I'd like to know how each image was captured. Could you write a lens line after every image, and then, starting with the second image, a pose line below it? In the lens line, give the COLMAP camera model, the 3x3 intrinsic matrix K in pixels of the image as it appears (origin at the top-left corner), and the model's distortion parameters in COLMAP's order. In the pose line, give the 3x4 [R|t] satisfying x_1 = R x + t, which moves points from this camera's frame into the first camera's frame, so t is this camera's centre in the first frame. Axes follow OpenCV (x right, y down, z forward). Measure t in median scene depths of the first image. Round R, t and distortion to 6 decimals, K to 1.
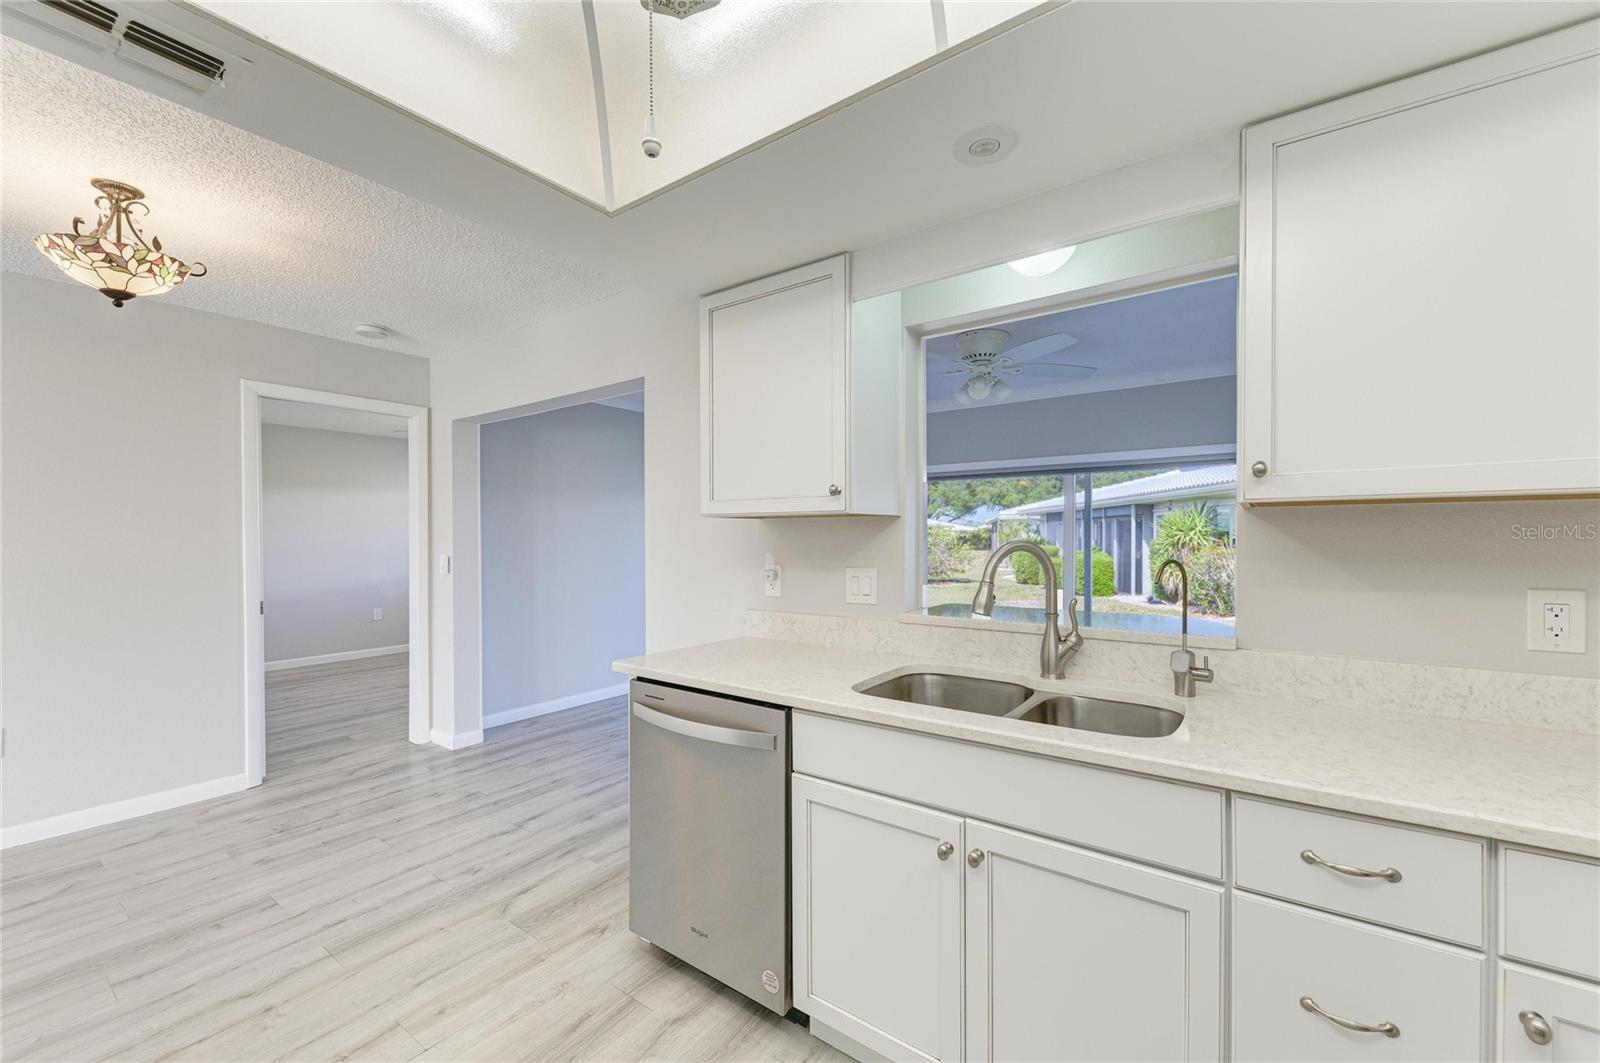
lens RADIAL K [[633.3, 0, 799.9], [0, 633.3, 542.8], [0, 0, 1]] dist [0.009505, -0.005469]
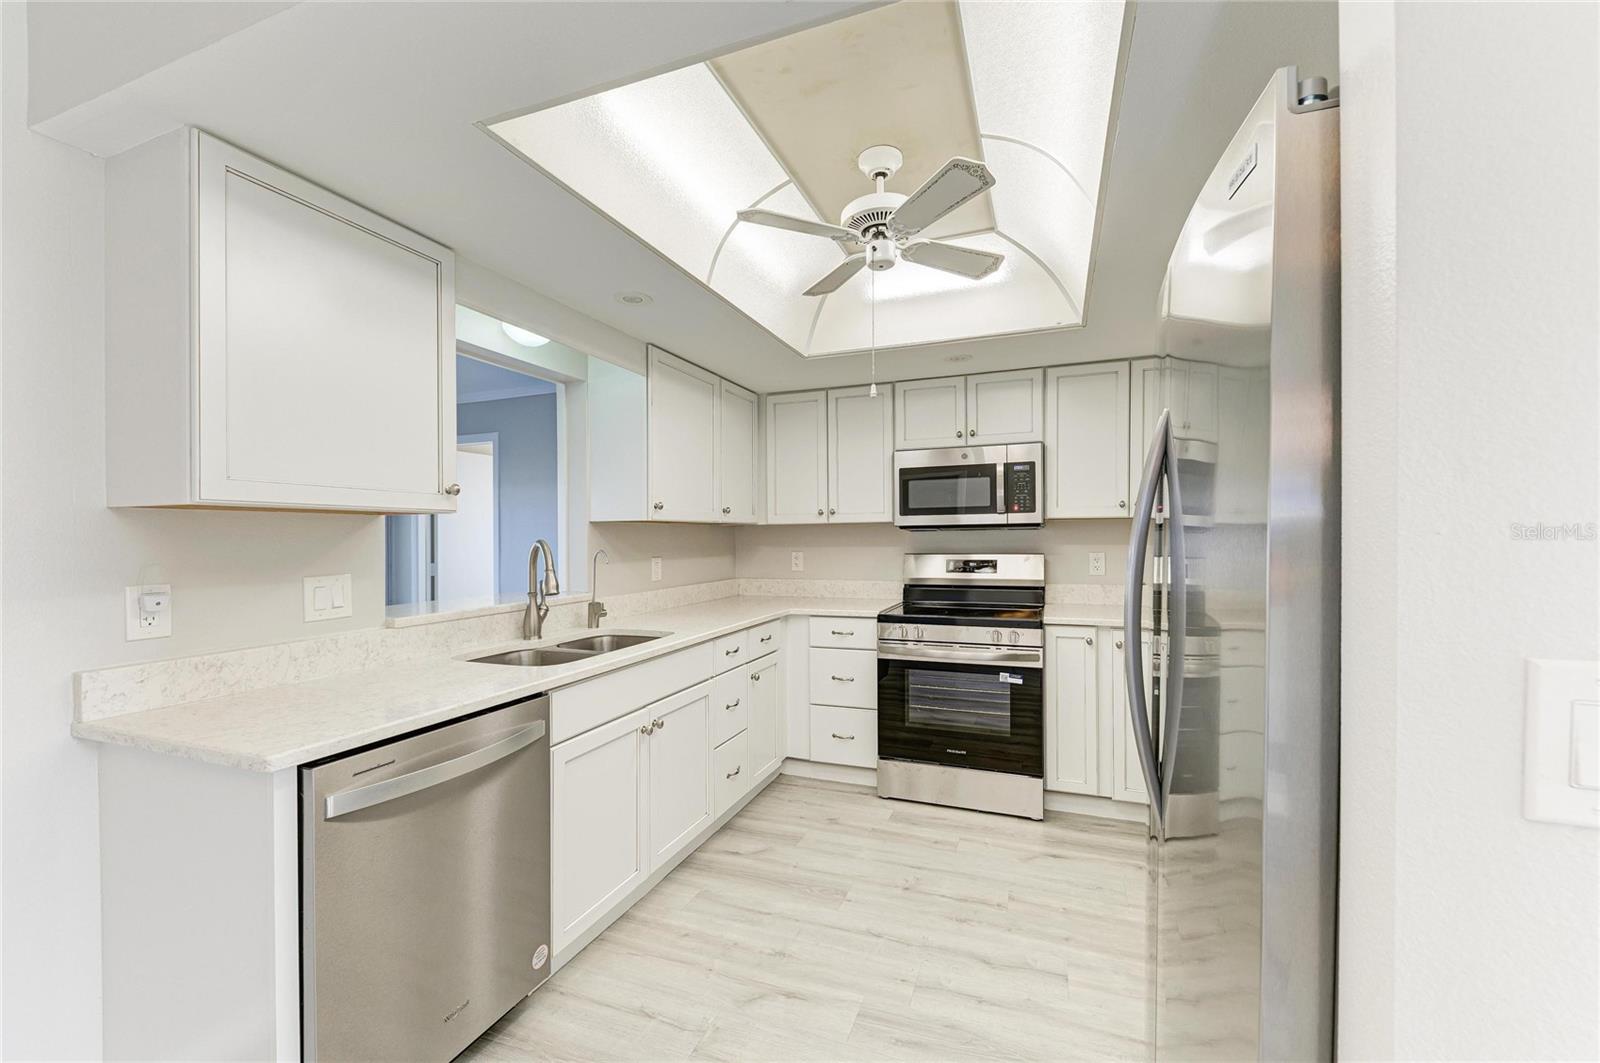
lens RADIAL K [[628.3, 0, 818.8], [0, 628.3, 539.2], [0, 0, 1]] dist [-0.001118, -0.000388]
pose [[-0.260327, 0.002093, 0.965518, -0.802749], [0.017493, 0.999844, 0.002549, 0.001286], [-0.965362, 0.017554, -0.260323, 0.553840]]
